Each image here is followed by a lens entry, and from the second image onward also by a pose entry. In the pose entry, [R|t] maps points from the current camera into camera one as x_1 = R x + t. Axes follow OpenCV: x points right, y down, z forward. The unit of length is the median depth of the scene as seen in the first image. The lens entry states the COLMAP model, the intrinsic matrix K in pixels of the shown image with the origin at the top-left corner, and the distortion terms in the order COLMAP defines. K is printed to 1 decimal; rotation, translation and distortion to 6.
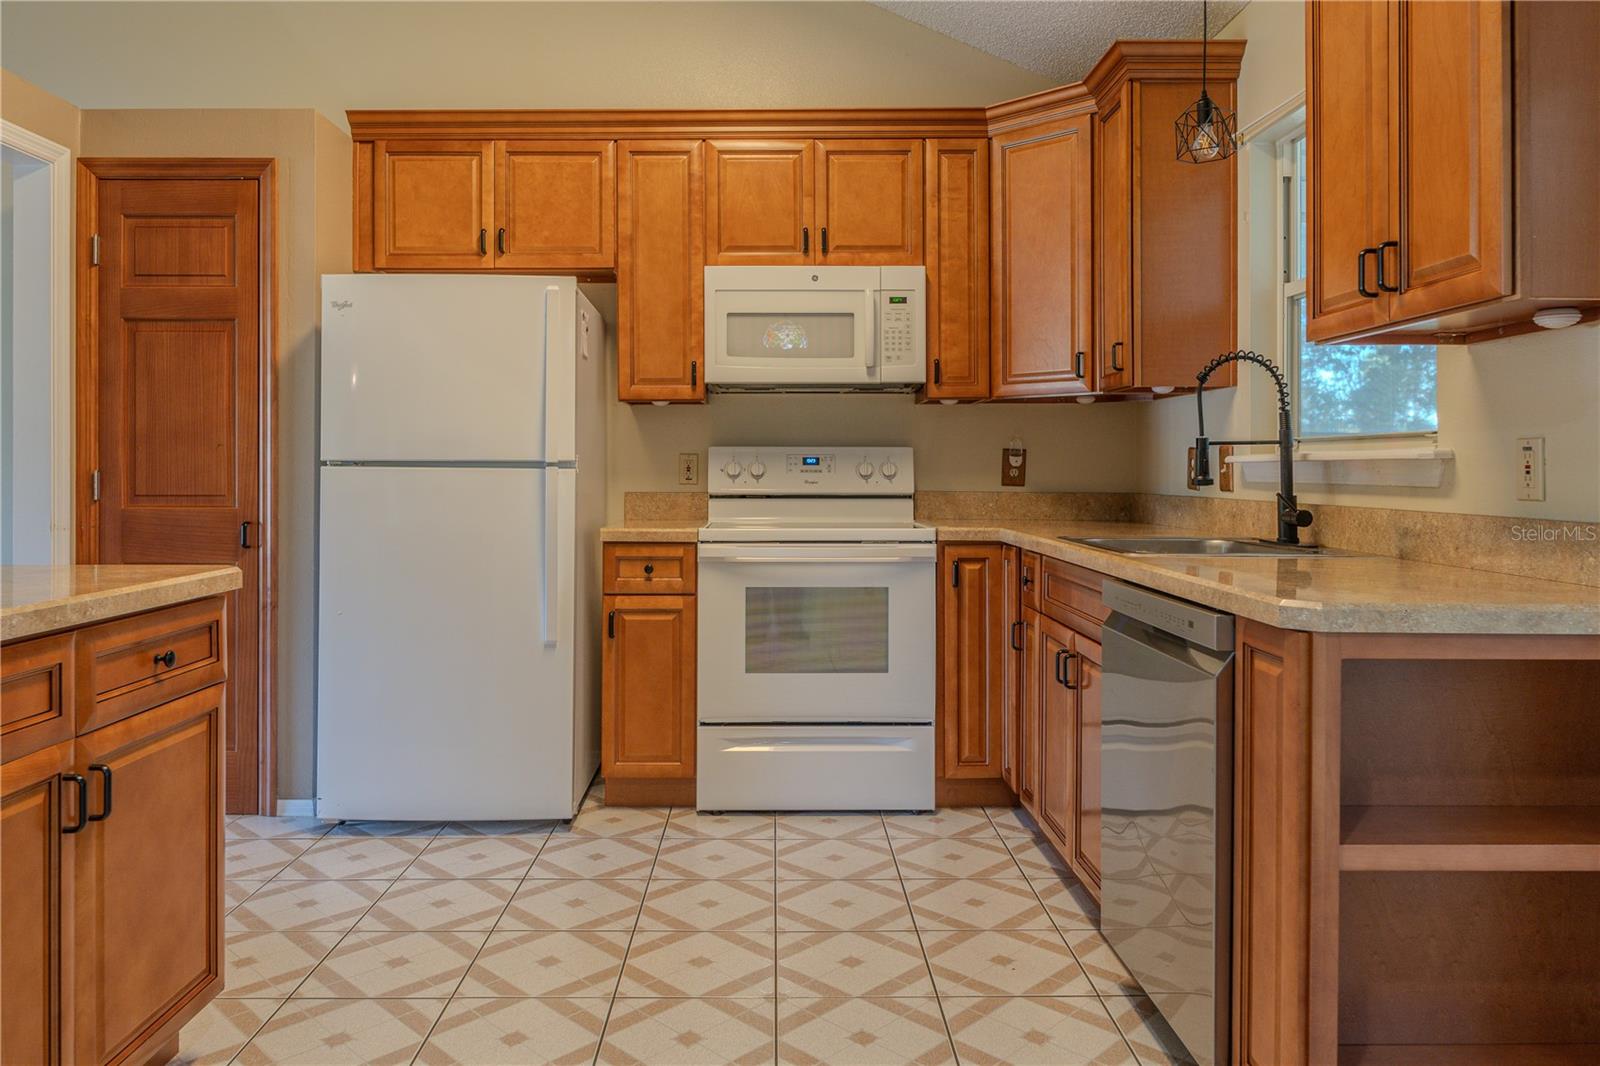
lens RADIAL K [[1118.5, 0, 791.0], [0, 1118.5, 474.0], [0, 0, 1]] dist [-0.001325, 0.002417]
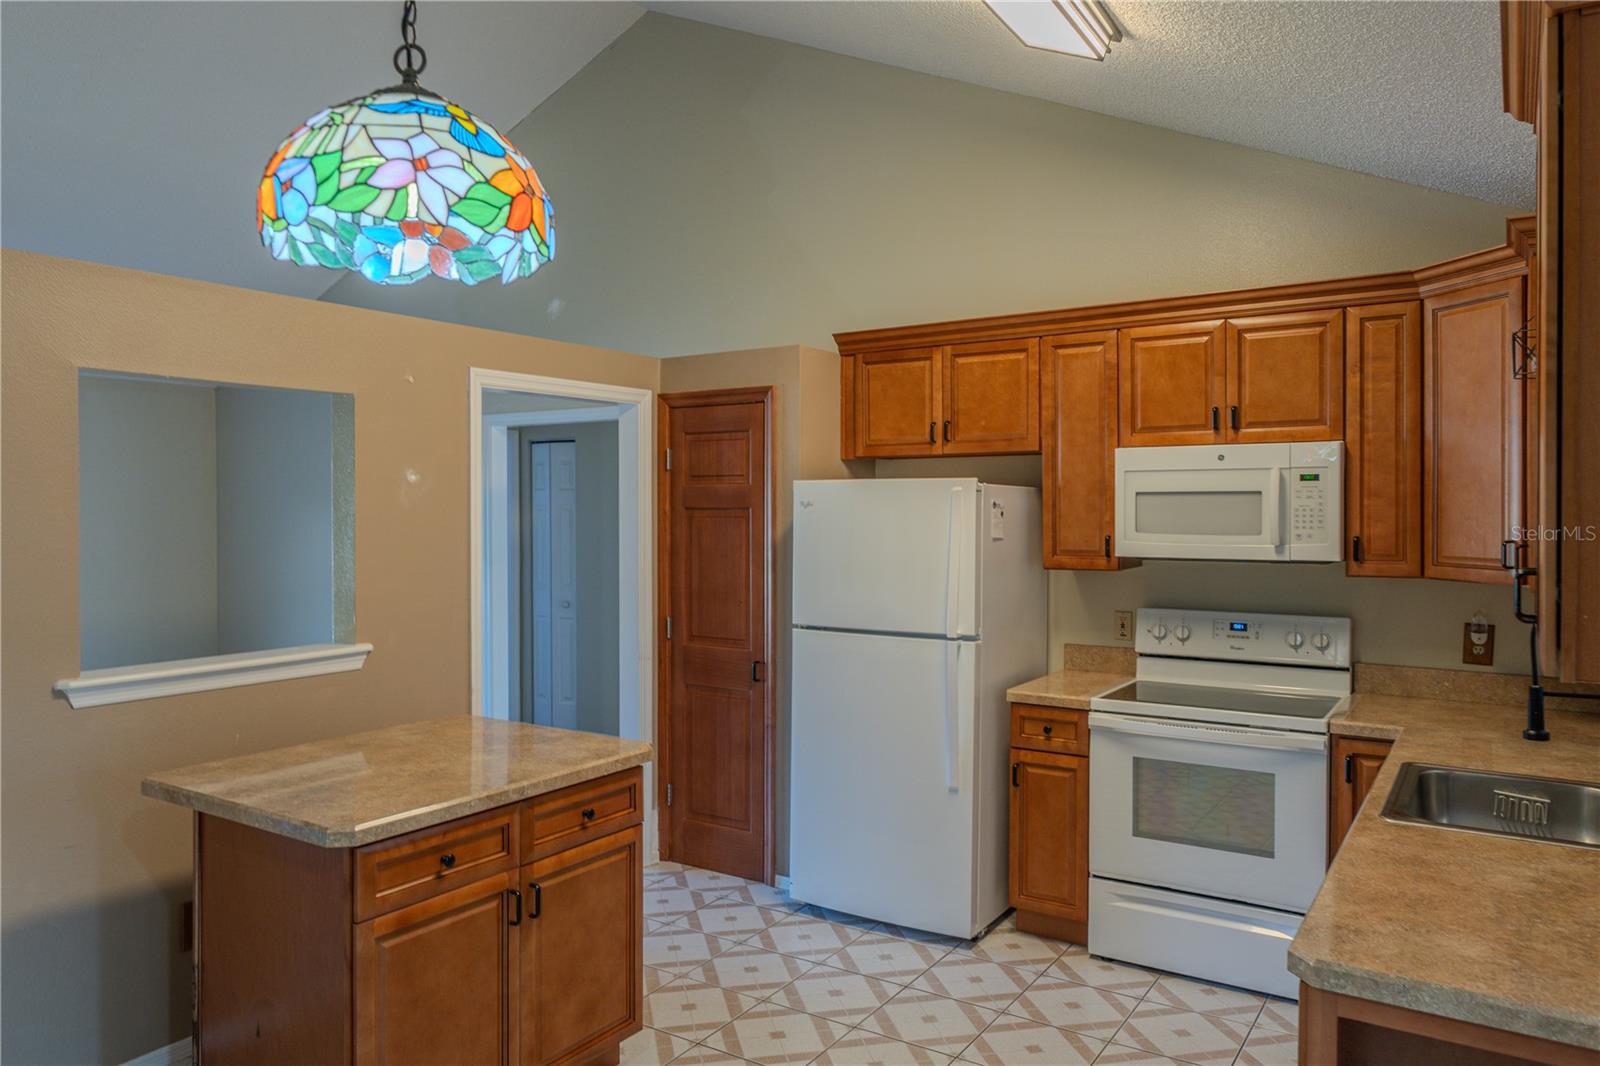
lens RADIAL K [[1103.0, 0, 806.9], [0, 1103.0, 524.2], [0, 0, 1]] dist [-0.001540, -0.004227]
pose [[0.835005, 0.007129, -0.550196, 0.264145], [-0.001715, 0.999945, 0.010353, -0.125451], [0.550240, -0.007701, 0.834971, -0.053316]]
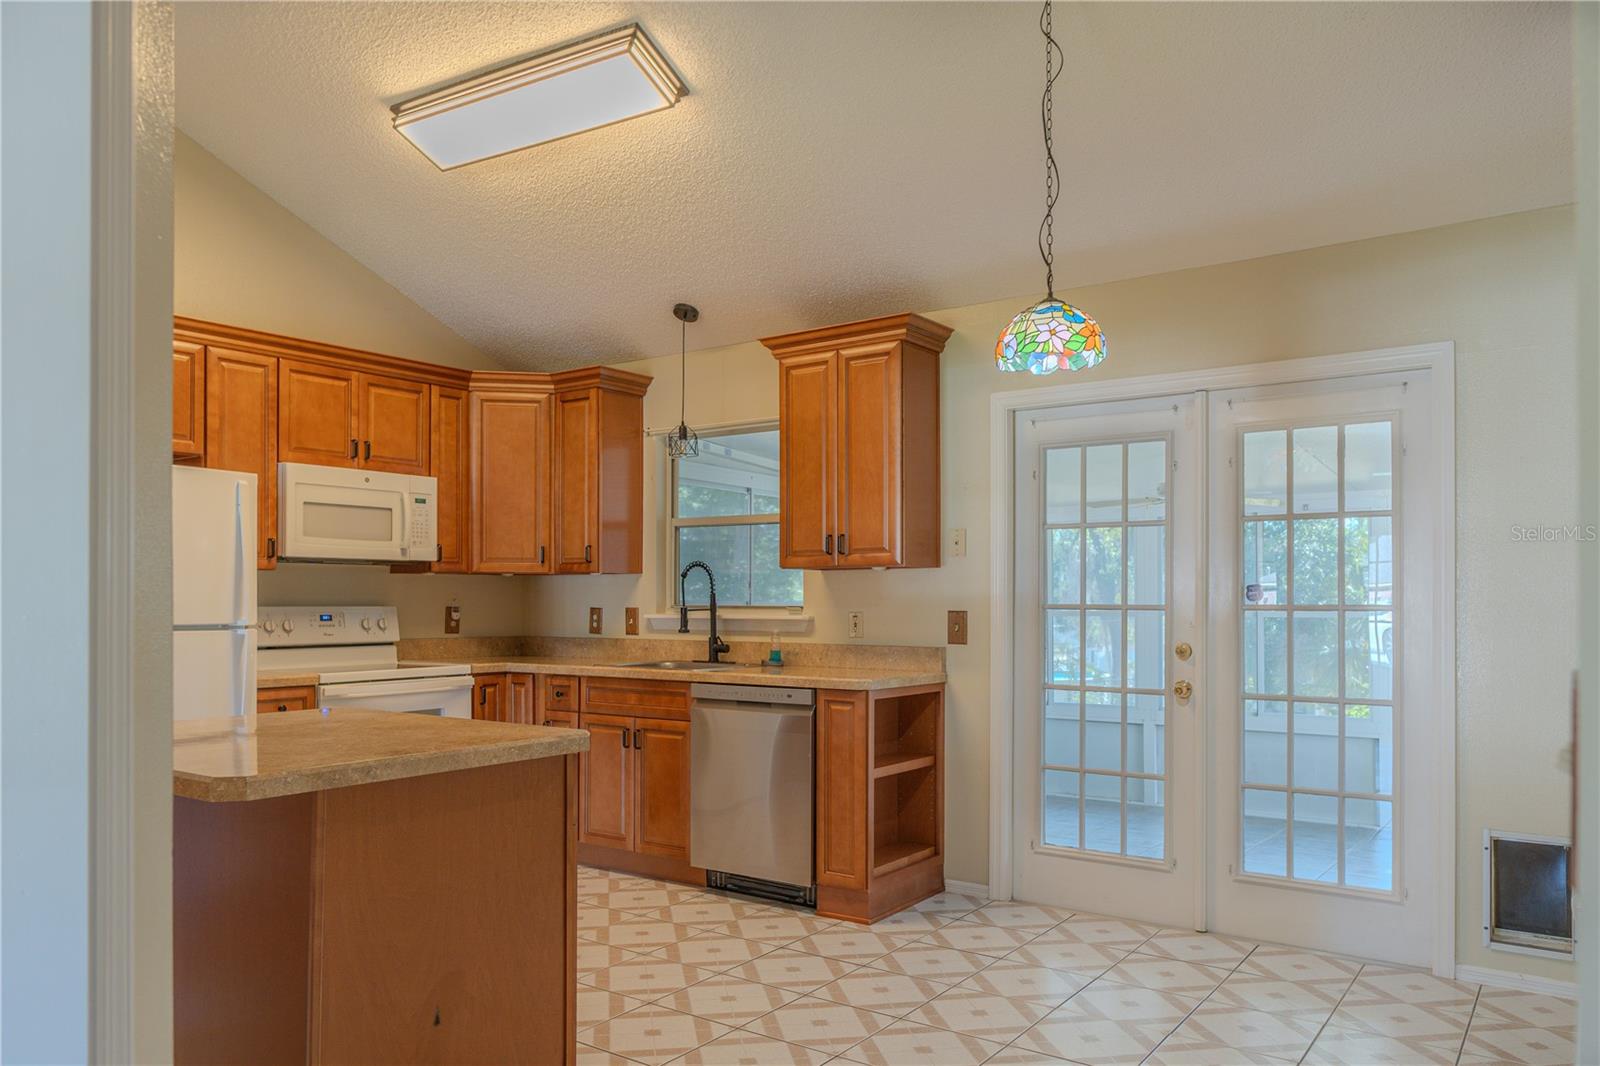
lens RADIAL K [[1132.3, 0, 800.3], [0, 1132.3, 588.9], [0, 0, 1]] dist [0.010033, 0.001057]
pose [[0.593835, 0.006454, 0.804561, -0.758631], [0.004210, 0.999929, -0.011129, -0.030316], [-0.804576, 0.009996, 0.593766, -0.204411]]
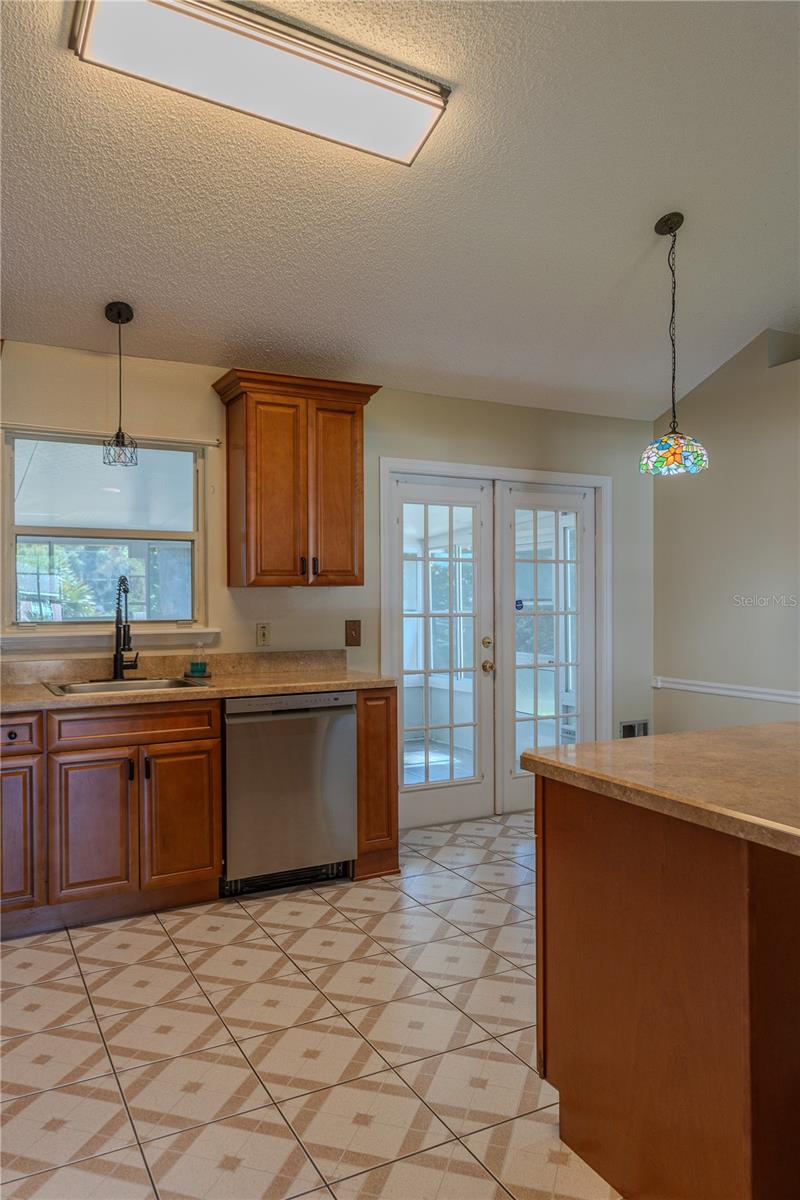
lens RADIAL K [[838.9, 0, 400.0], [0, 838.9, 600.0], [0, 0, 1]] dist [-0.001325, 0.002417]
pose [[-0.459375, -0.001464, 0.888241, -0.736383], [0.007756, 0.999954, 0.005660, -0.054416], [-0.888209, 0.009489, -0.459342, 0.893325]]
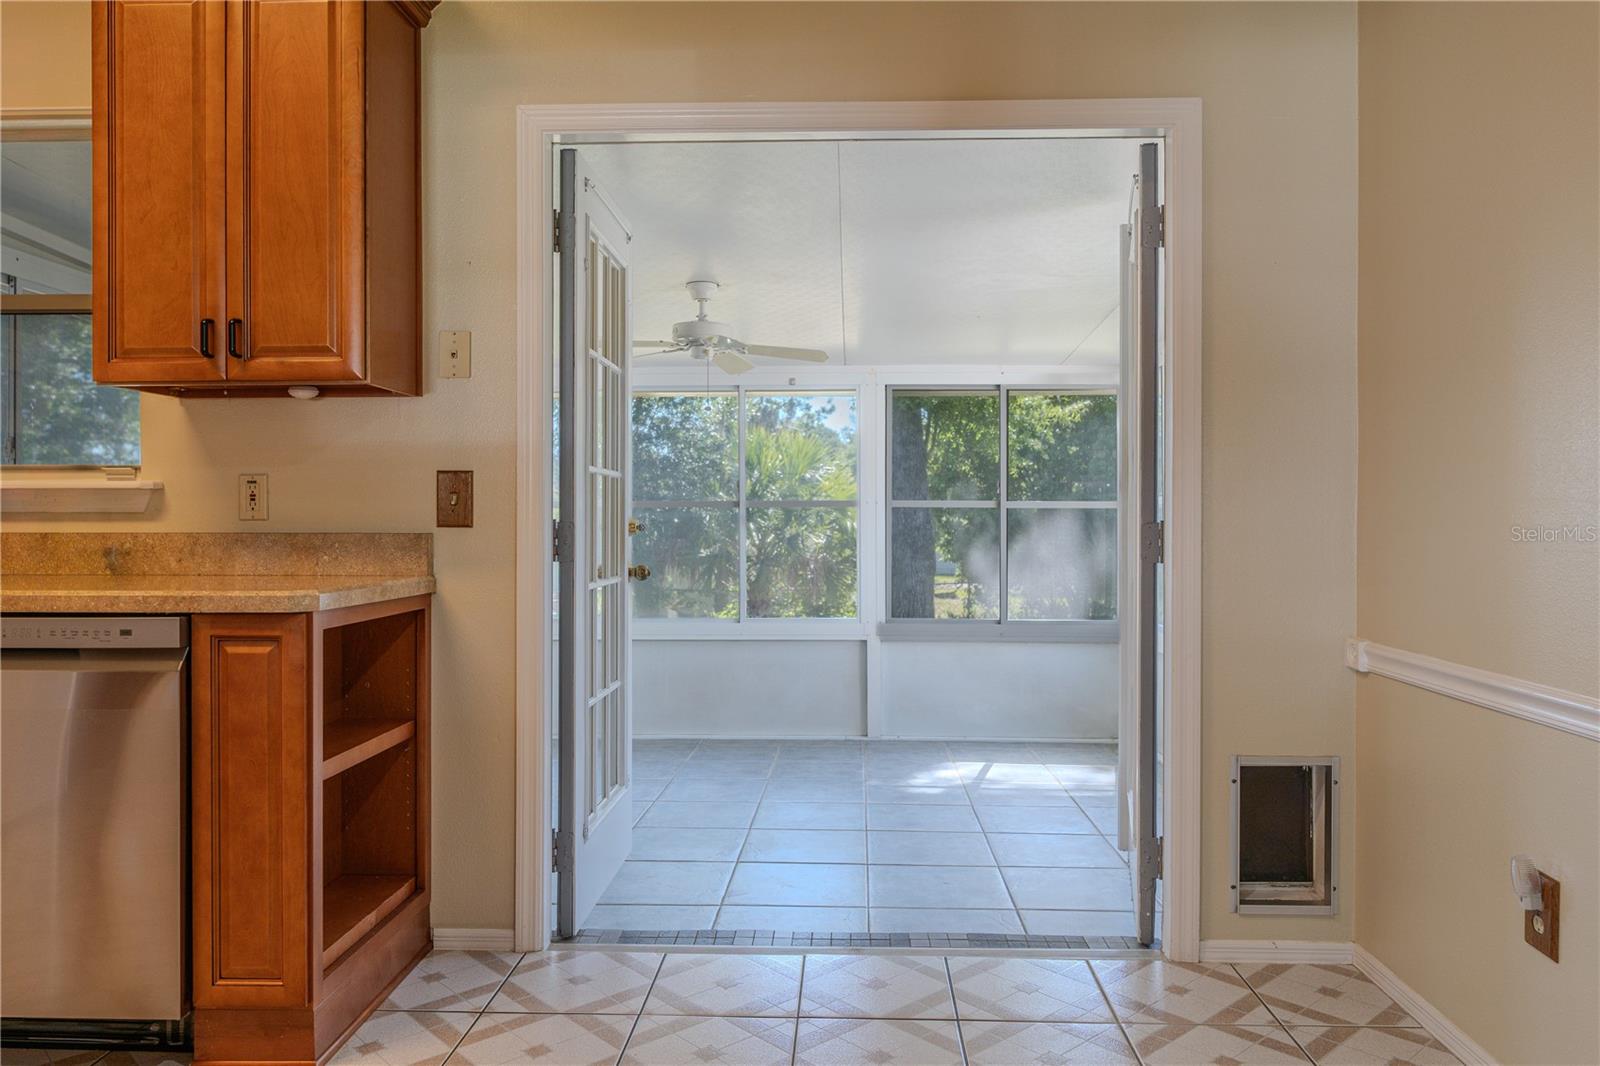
lens RADIAL K [[1103.0, 0, 806.9], [0, 1103.0, 524.2], [0, 0, 1]] dist [-0.001540, -0.004227]
pose [[0.049431, -0.008559, 0.998741, -0.349502], [0.004246, 0.999956, 0.008360, 0.010740], [-0.998769, 0.003827, 0.049465, 0.137885]]
